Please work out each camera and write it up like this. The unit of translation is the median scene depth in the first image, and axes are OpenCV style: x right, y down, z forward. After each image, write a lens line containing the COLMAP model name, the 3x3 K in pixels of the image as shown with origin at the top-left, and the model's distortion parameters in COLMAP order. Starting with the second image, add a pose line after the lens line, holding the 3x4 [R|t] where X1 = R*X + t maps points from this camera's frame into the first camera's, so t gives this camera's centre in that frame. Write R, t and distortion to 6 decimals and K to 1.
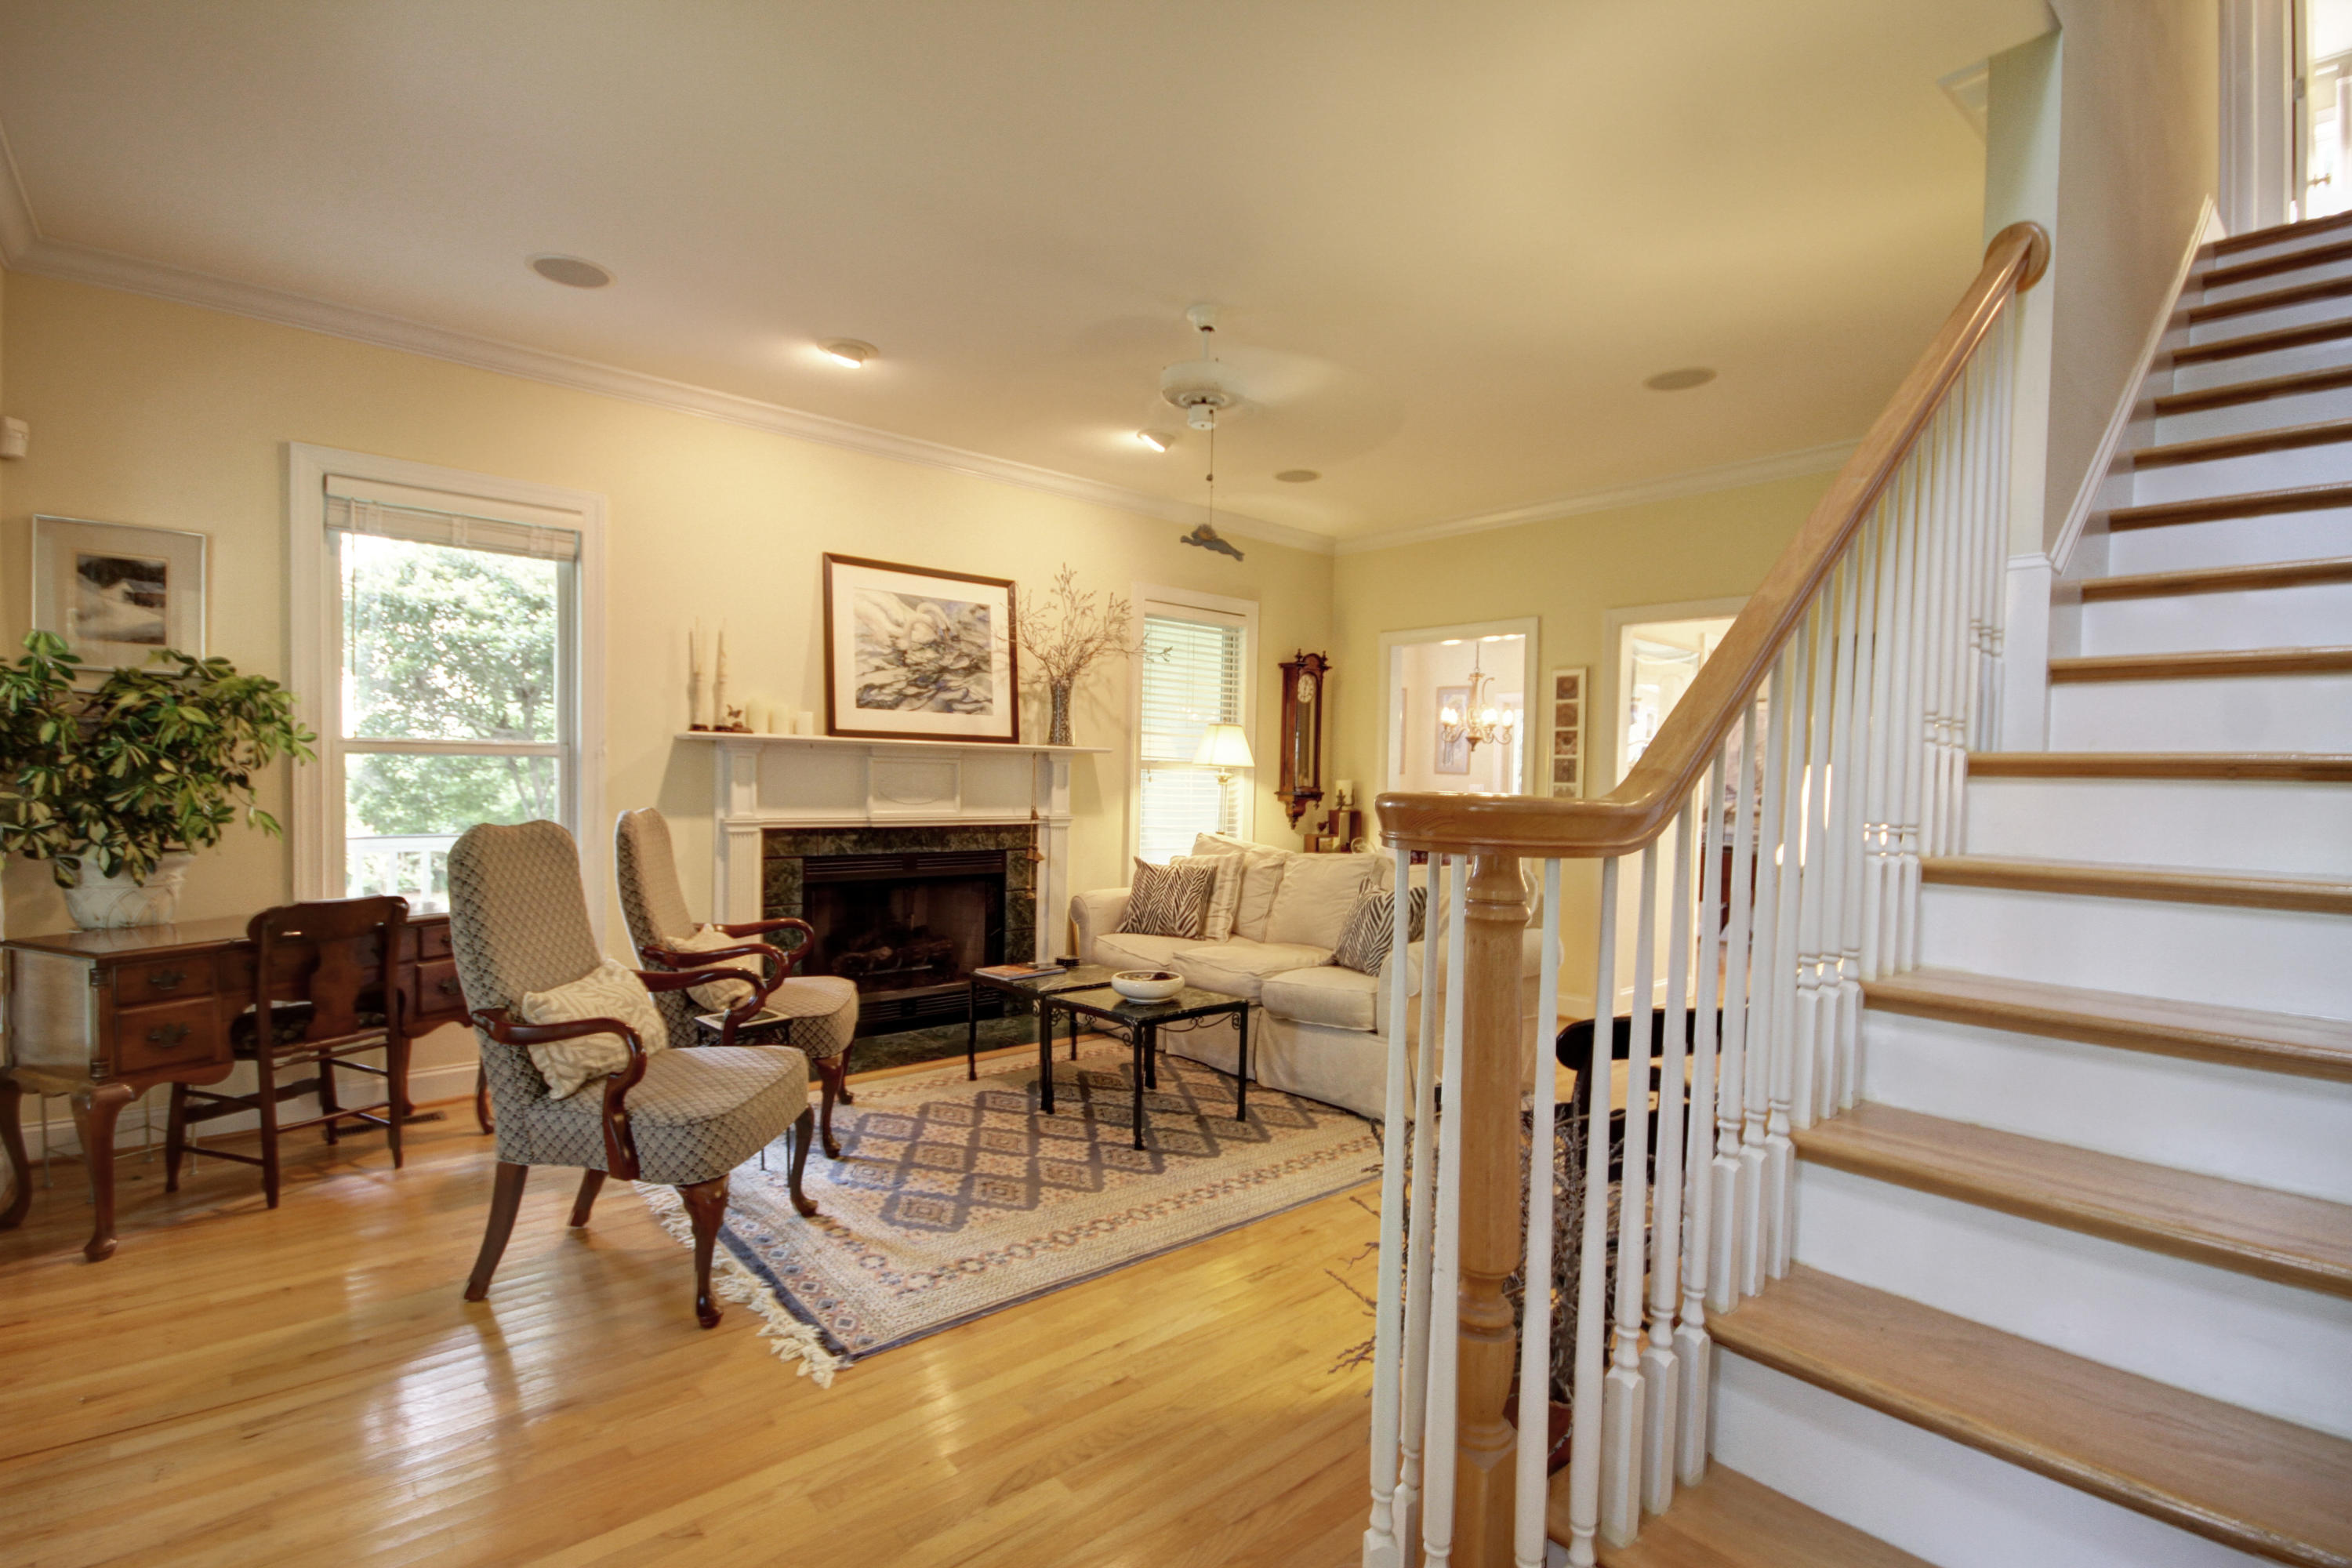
lens RADIAL K [[1087.0, 0, 1171.8], [0, 1087.0, 814.4], [0, 0, 1]] dist [0.004643, -0.009438]
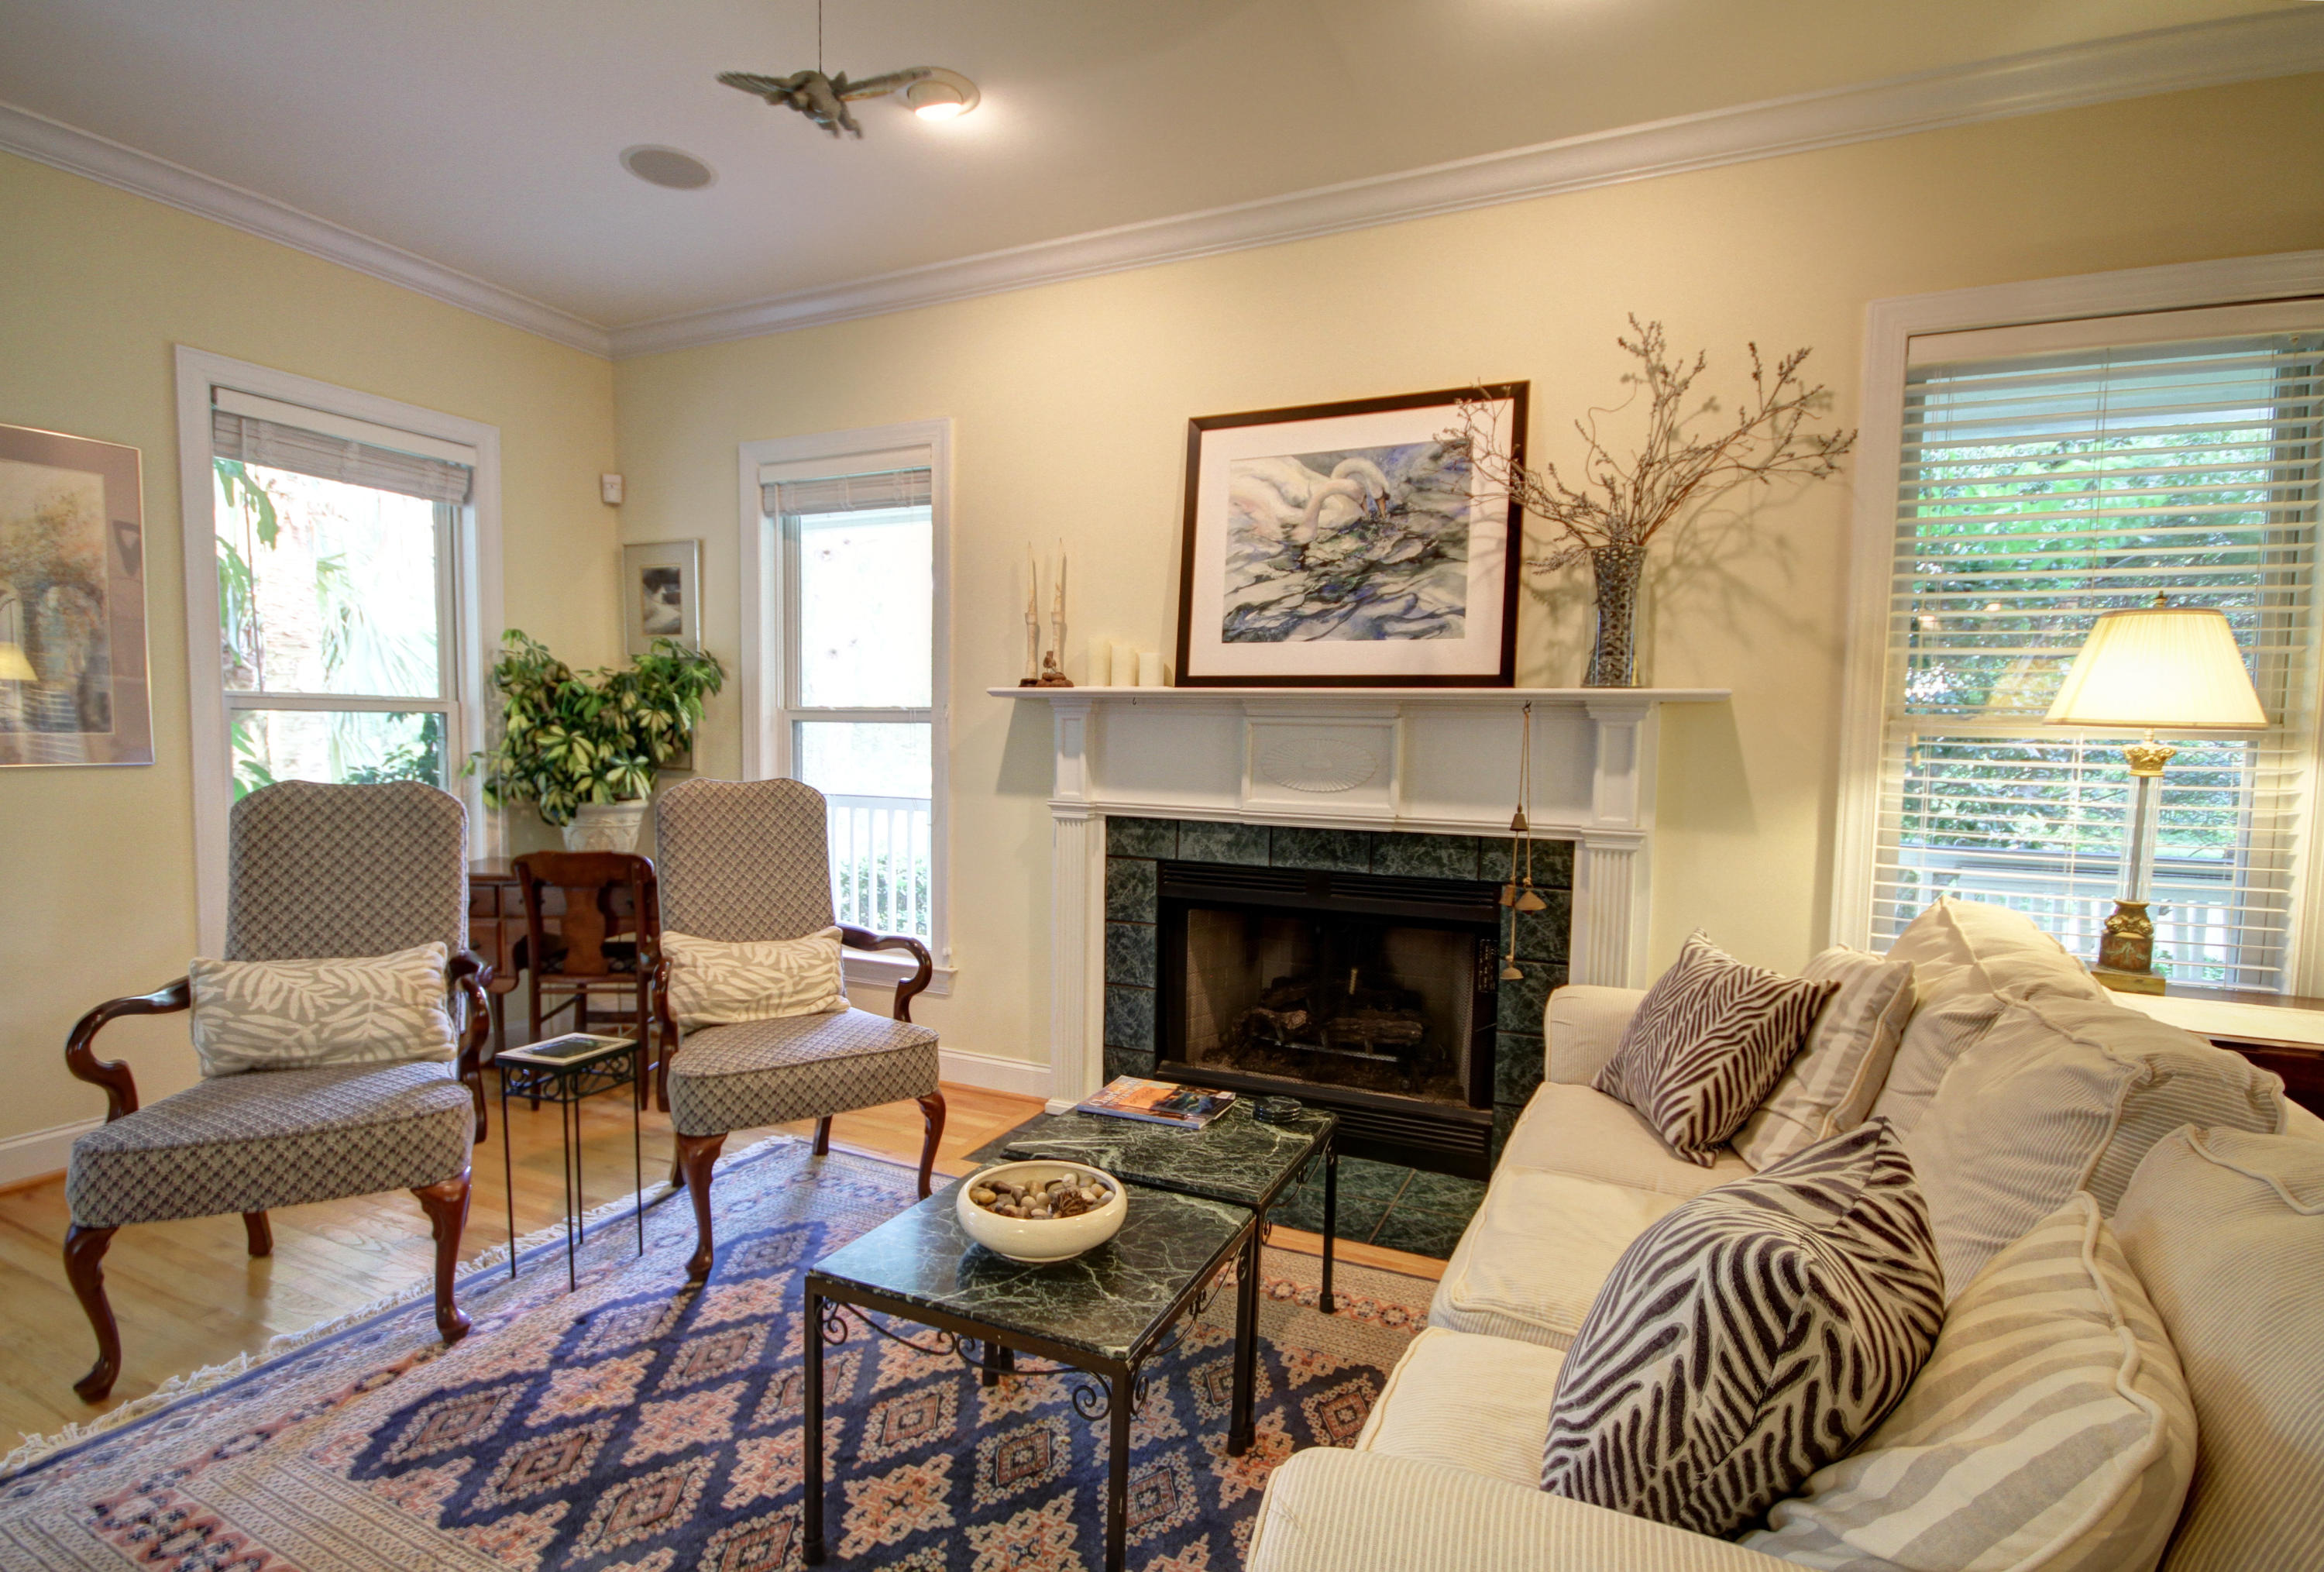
lens RADIAL K [[1118.6, 0, 1166.4], [0, 1118.6, 813.0], [0, 0, 1]] dist [-0.001579, -0.002283]
pose [[0.416135, 0.051234, -0.907858, 0.310847], [-0.044314, 0.998368, 0.036030, -0.016790], [0.908222, 0.025237, 0.417727, 0.665395]]
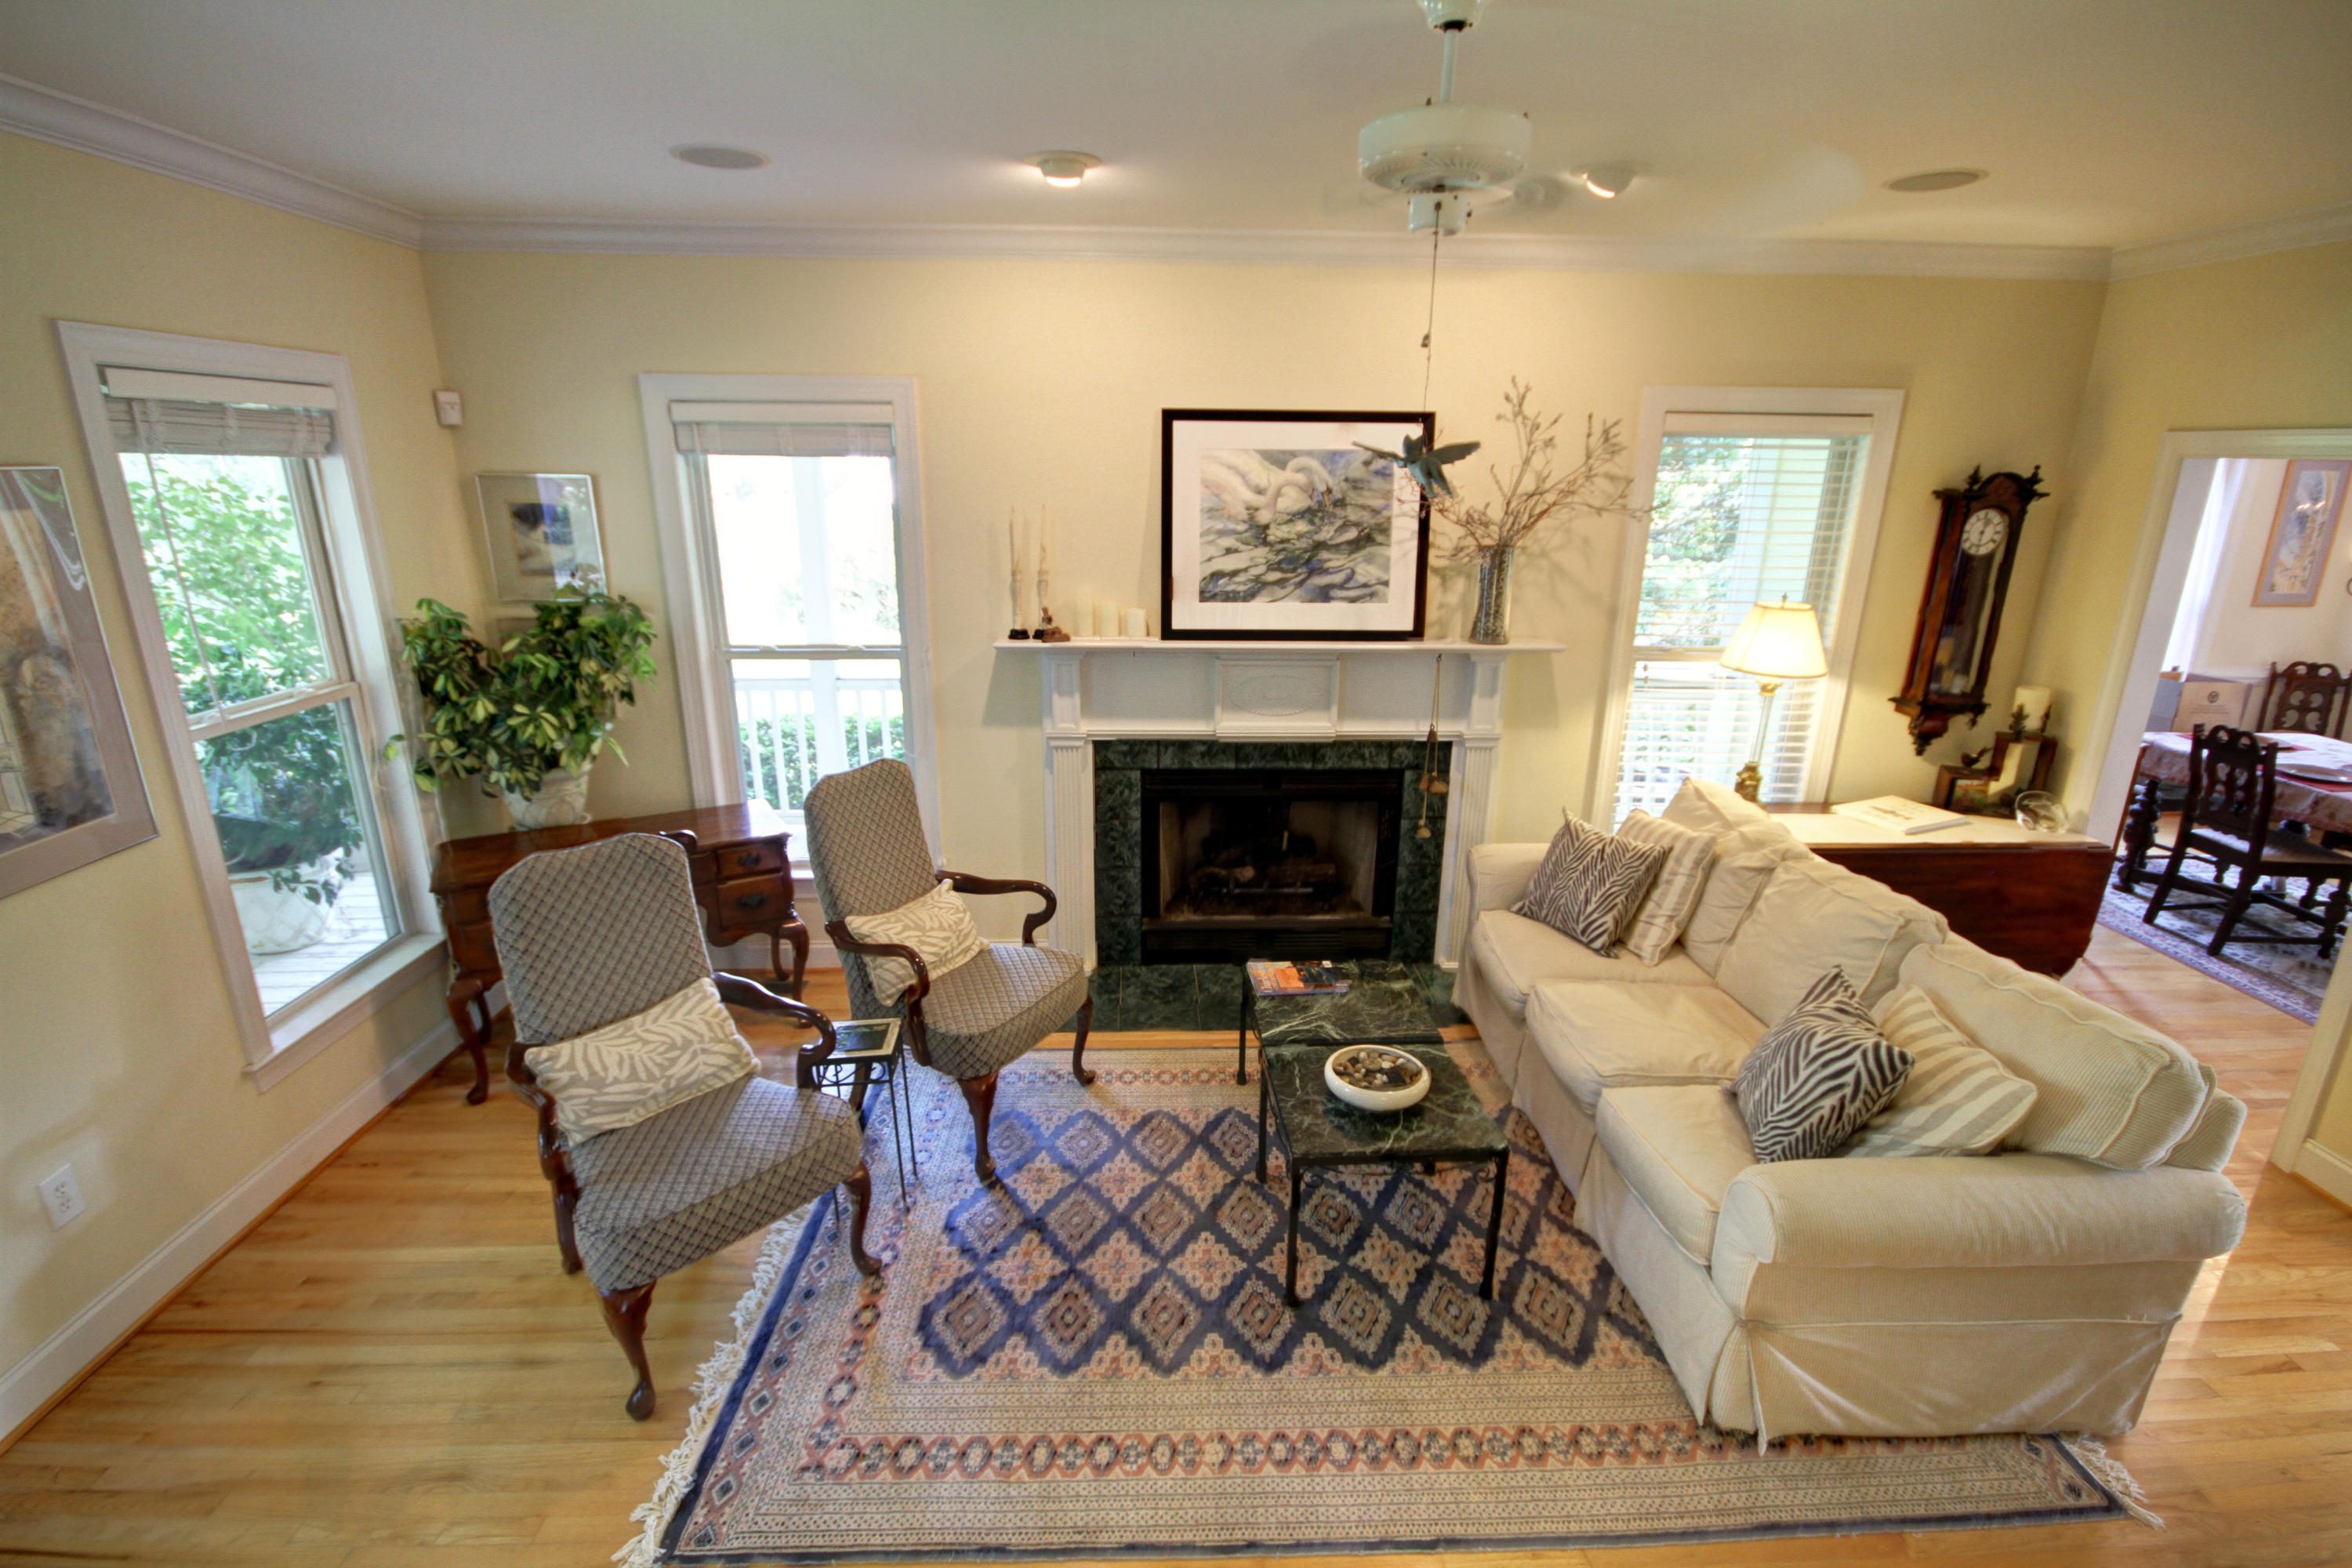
lens RADIAL K [[1087.0, 0, 1176.2], [0, 1087.0, 806.1], [0, 0, 1]] dist [0.004643, -0.009438]
pose [[0.783344, 0.172495, -0.597175, 0.212183], [-0.016552, 0.966172, 0.257368, -0.155846], [0.621368, -0.191724, 0.759700, 0.317767]]
